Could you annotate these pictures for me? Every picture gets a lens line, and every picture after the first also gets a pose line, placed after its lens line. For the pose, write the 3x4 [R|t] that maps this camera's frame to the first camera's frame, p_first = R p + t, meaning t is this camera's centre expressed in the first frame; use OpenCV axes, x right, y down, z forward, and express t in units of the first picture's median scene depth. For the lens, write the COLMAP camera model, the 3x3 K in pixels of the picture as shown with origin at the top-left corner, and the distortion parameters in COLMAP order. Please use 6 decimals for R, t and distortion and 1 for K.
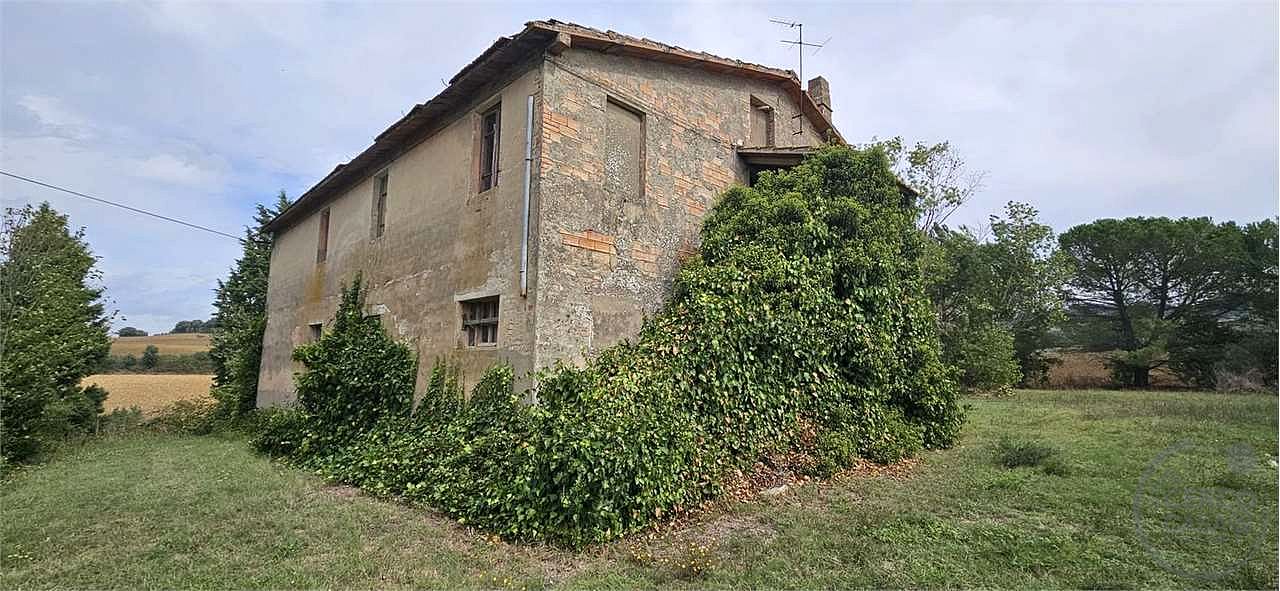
lens RADIAL K [[529.9, 0, 642.7], [0, 529.9, 295.7], [0, 0, 1]] dist [-0.001869, -0.000640]
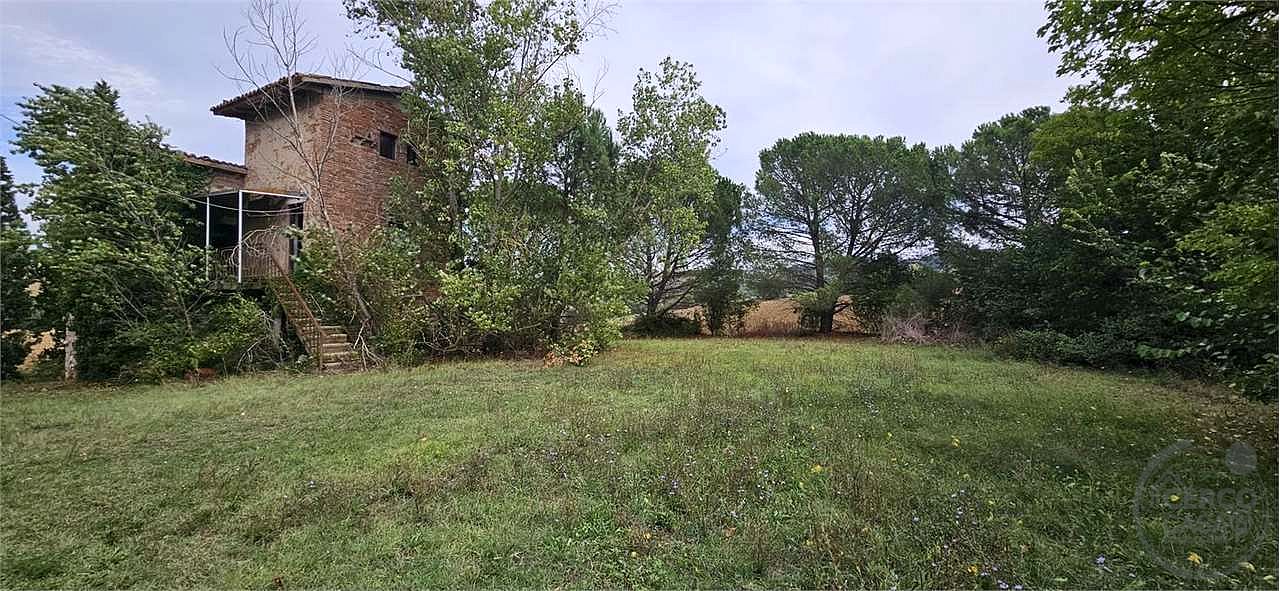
lens RADIAL K [[529.9, 0, 642.7], [0, 529.9, 295.7], [0, 0, 1]] dist [-0.001869, -0.000640]
pose [[0.941982, 0.009041, 0.335543, 1.514590], [-0.043219, 0.994583, 0.094533, 0.171918], [-0.332871, -0.103550, 0.937270, 1.208876]]
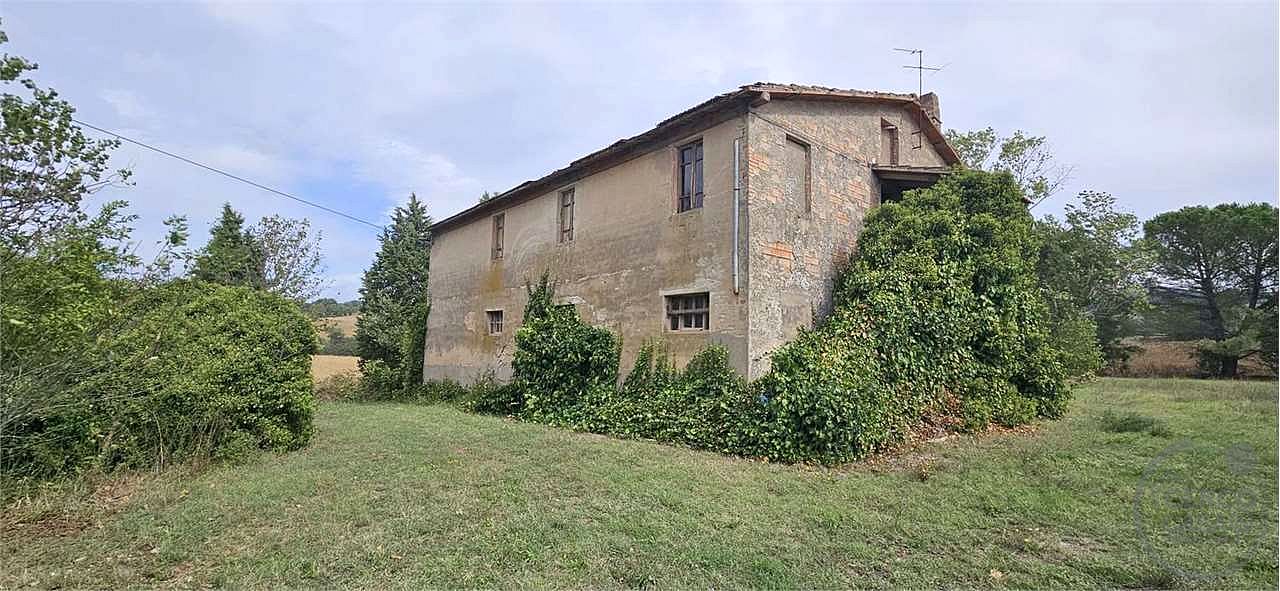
lens RADIAL K [[529.9, 0, 642.7], [0, 529.9, 295.7], [0, 0, 1]] dist [-0.001869, -0.000640]
pose [[0.996633, 0.003593, -0.081909, -0.288786], [-0.001183, 0.999565, 0.029457, -0.026673], [0.081980, -0.029261, 0.996204, -0.286433]]
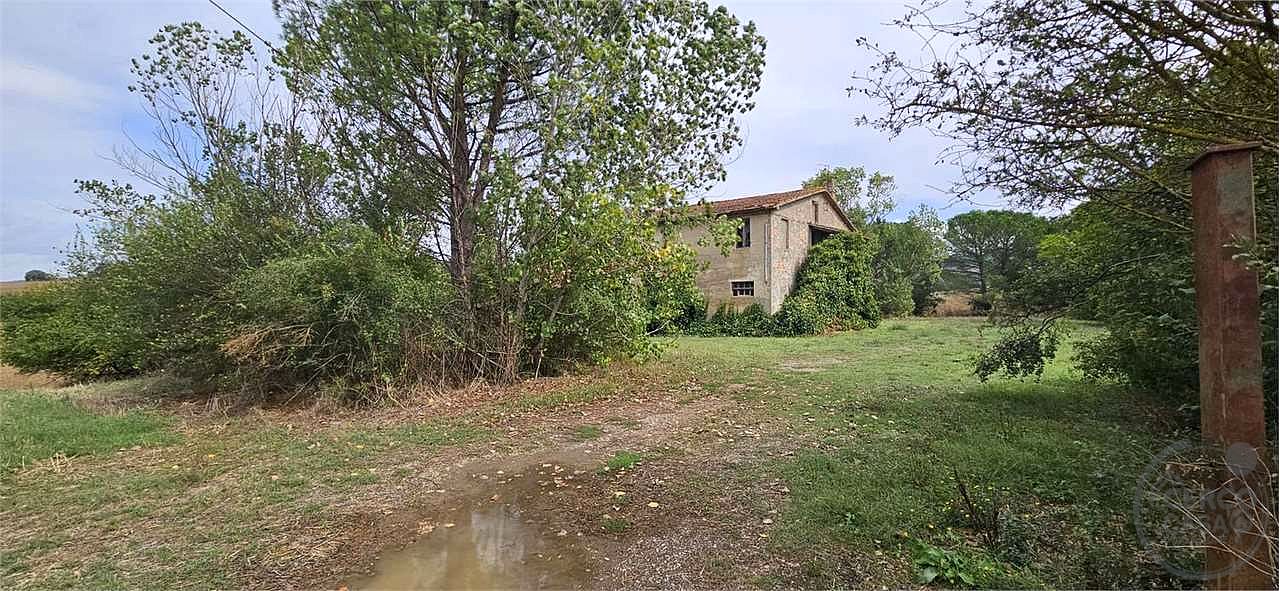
lens RADIAL K [[529.9, 0, 642.7], [0, 529.9, 295.7], [0, 0, 1]] dist [-0.001869, -0.000640]
pose [[0.994269, -0.006772, 0.106696, -1.183891], [-0.004799, 0.994159, 0.107823, -0.240683], [-0.106803, -0.107717, 0.988428, -2.023767]]
